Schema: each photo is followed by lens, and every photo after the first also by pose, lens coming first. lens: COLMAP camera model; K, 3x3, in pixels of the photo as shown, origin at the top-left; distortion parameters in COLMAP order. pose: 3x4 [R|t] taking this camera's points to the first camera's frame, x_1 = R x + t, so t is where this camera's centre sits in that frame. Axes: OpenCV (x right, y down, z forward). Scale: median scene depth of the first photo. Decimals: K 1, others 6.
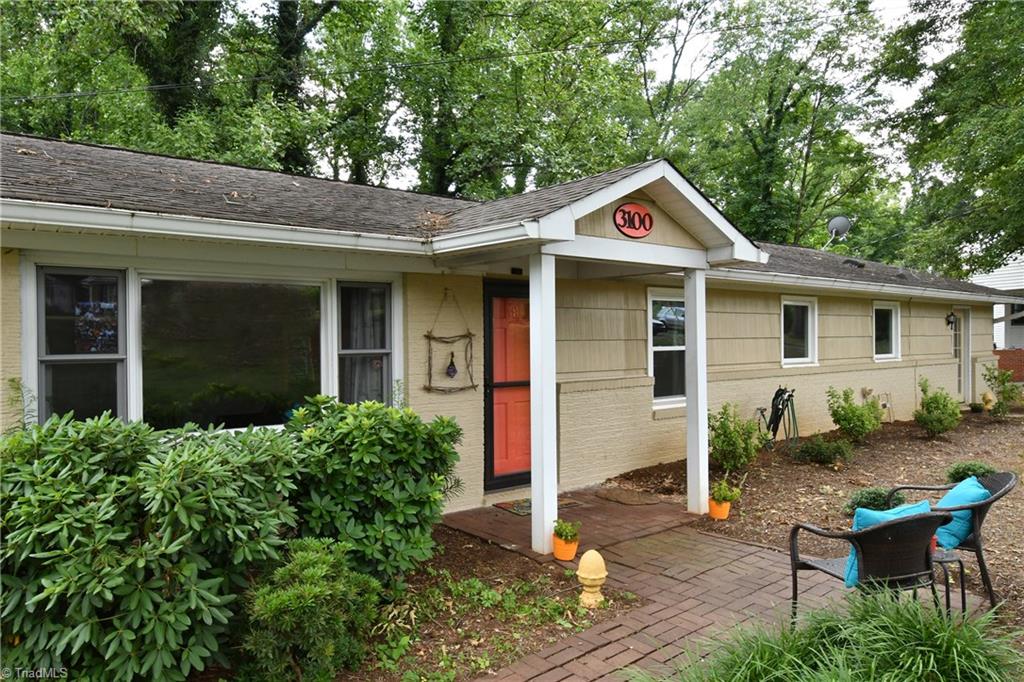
lens RADIAL K [[701.6, 0, 597.3], [0, 701.6, 338.8], [0, 0, 1]] dist [0.012184, 0.003261]
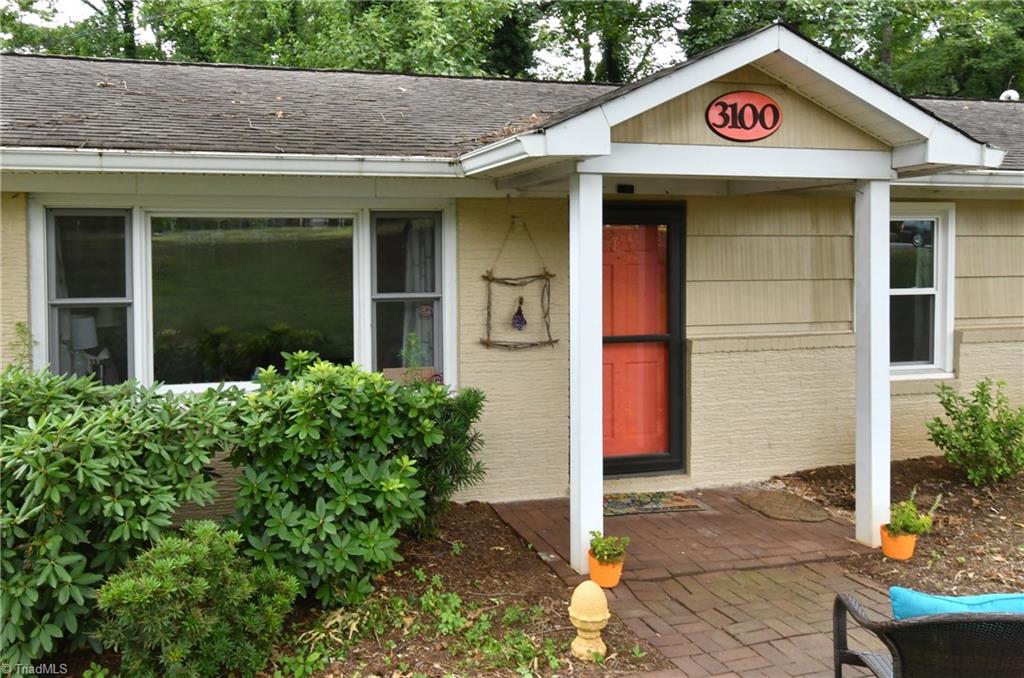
lens RADIAL K [[919.1, 0, 508.1], [0, 919.1, 282.6], [0, 0, 1]] dist [0.009602, 0.001430]
pose [[0.906427, 0.017667, -0.421994, 0.260288], [-0.007331, 0.999632, 0.026103, -0.029484], [0.422300, -0.020566, 0.906223, 0.081365]]
